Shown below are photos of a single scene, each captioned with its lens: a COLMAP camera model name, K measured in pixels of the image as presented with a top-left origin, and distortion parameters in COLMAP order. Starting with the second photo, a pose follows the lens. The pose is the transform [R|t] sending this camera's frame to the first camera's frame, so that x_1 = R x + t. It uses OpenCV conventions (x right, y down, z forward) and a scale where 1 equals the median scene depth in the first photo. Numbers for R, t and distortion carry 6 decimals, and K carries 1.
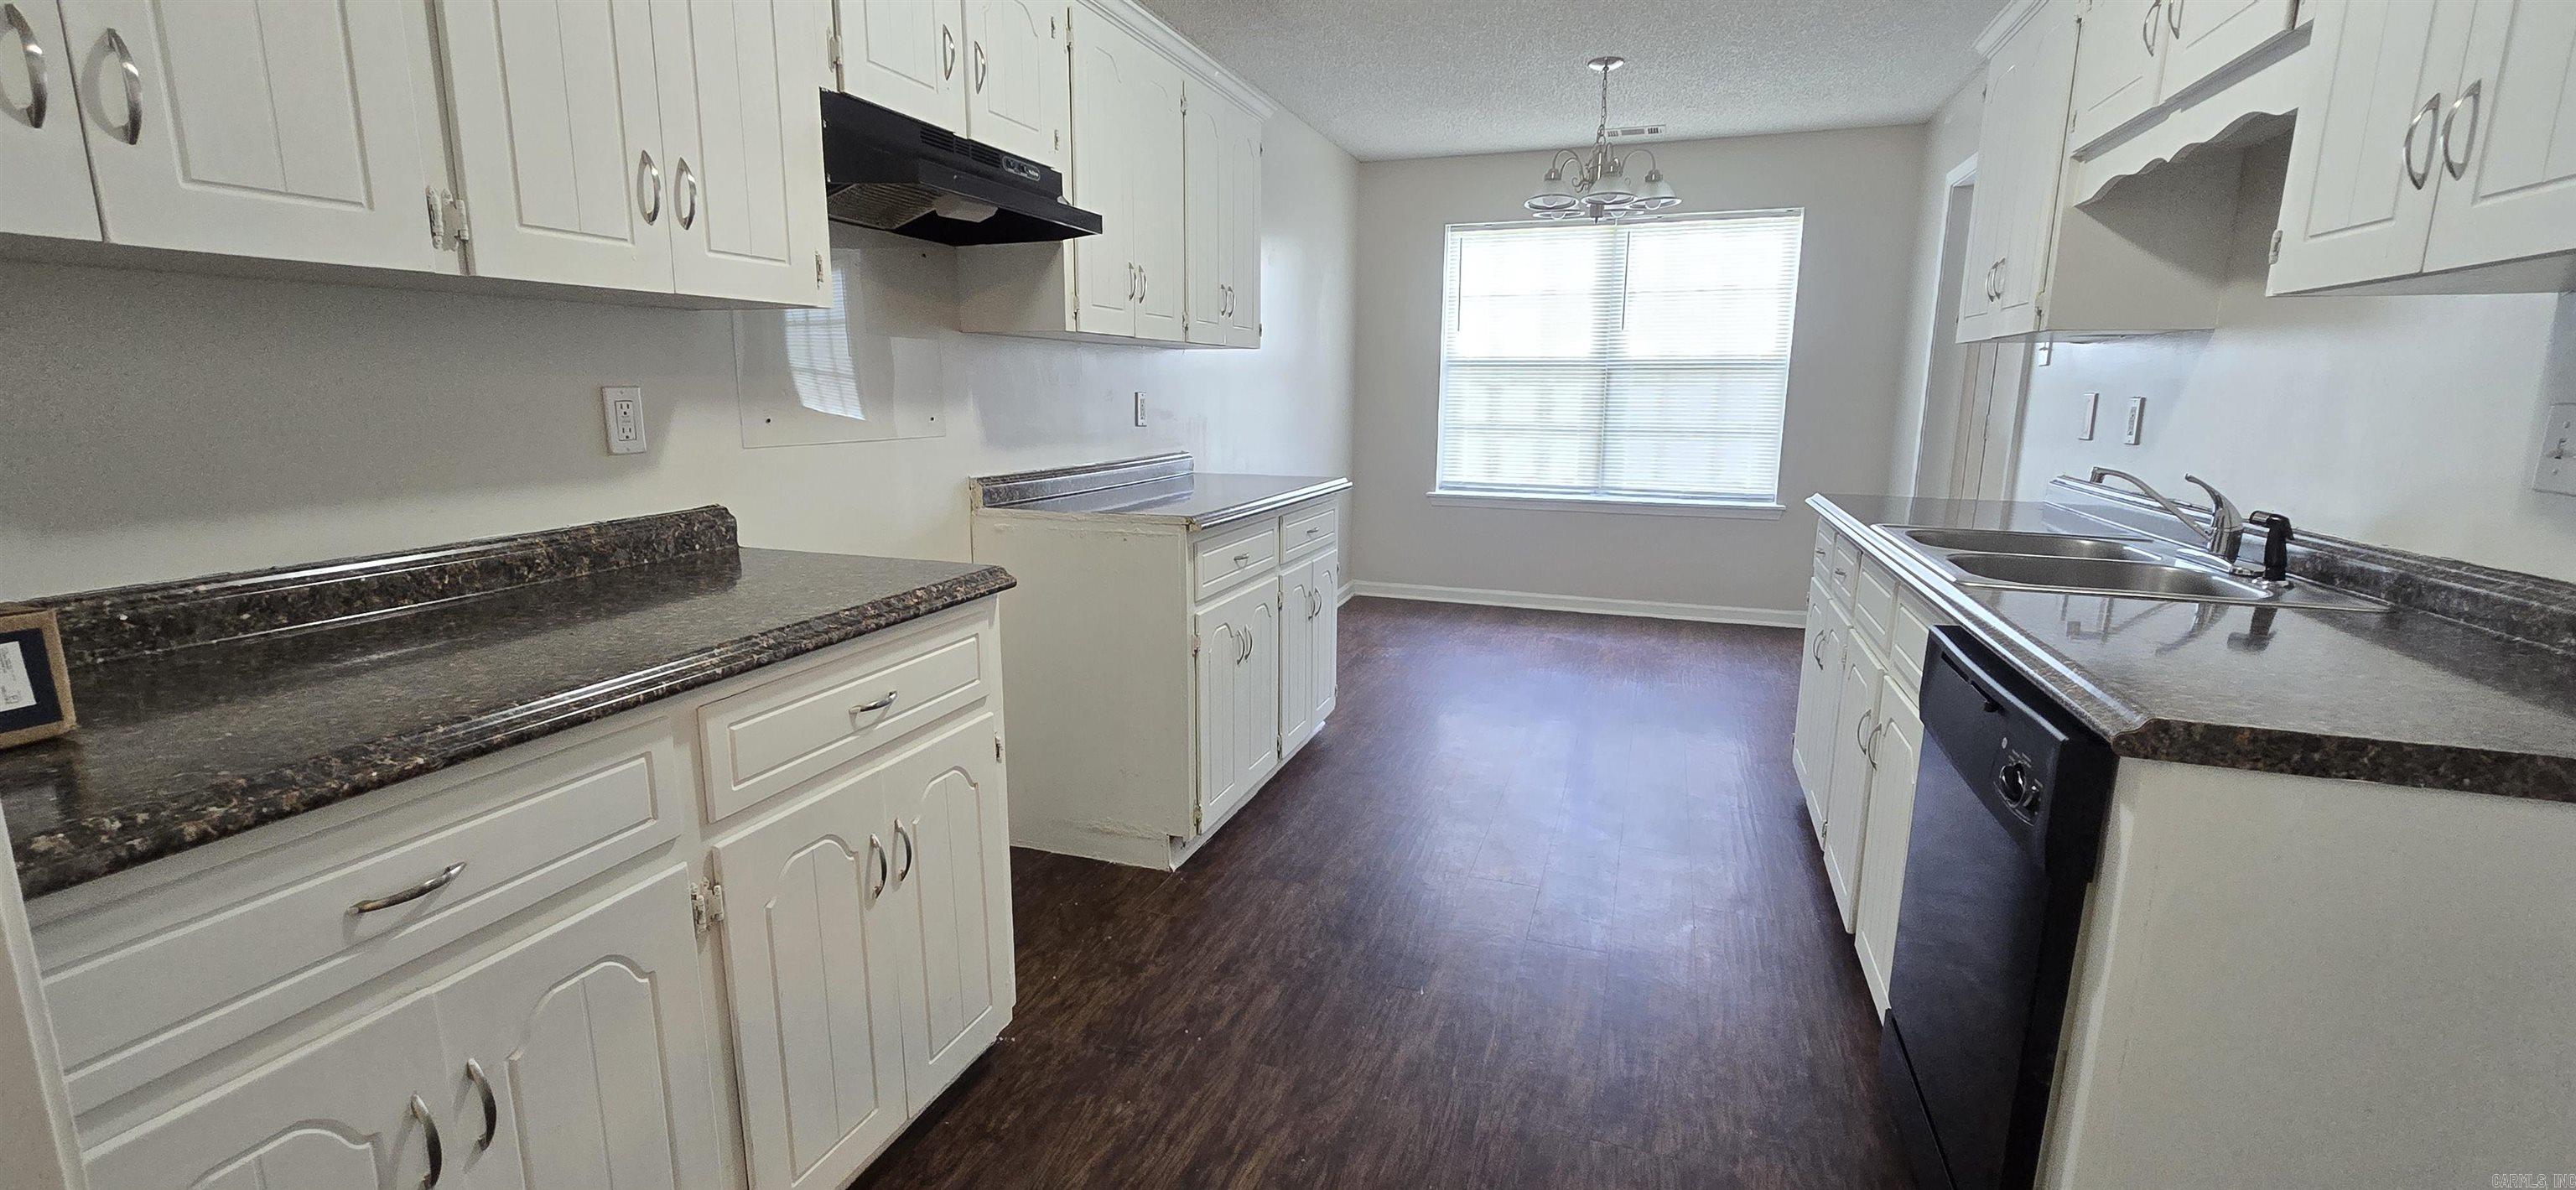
lens RADIAL K [[1059.9, 0, 1281.5], [0, 1059.9, 583.4], [0, 0, 1]] dist [-0.001319, -0.000129]
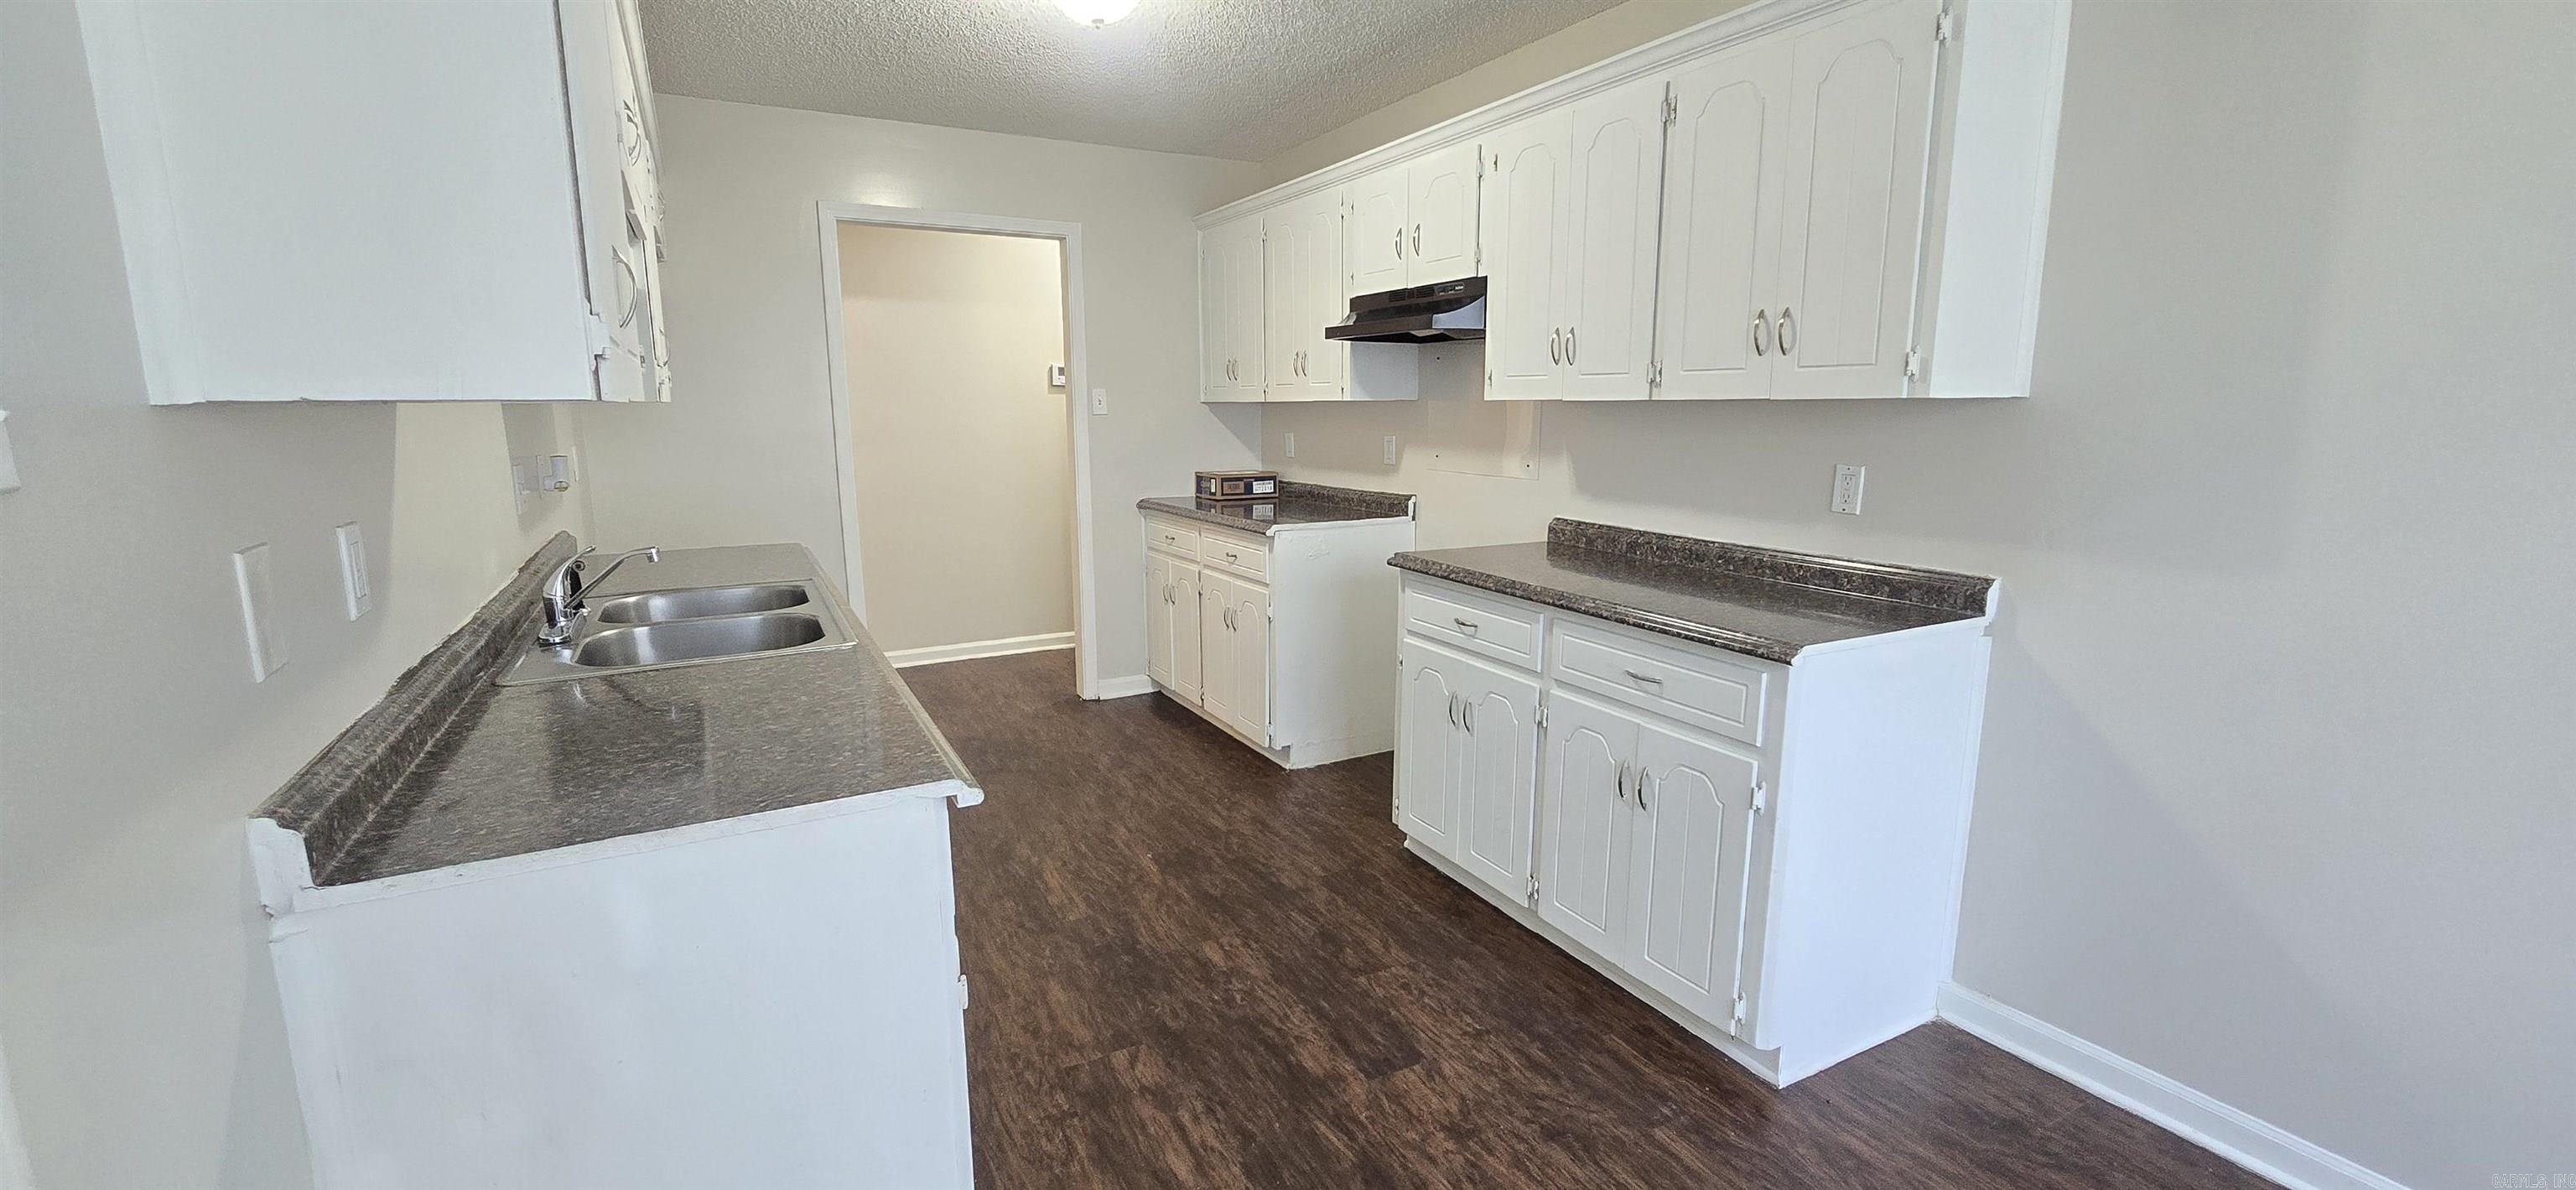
lens RADIAL K [[1059.9, 0, 1281.5], [0, 1059.9, 583.4], [0, 0, 1]] dist [-0.001319, -0.000129]
pose [[-0.672107, 0.117012, -0.731150, 0.563219], [-0.140895, 0.949183, 0.281424, -0.221731], [0.726925, 0.292163, -0.621467, 1.051279]]
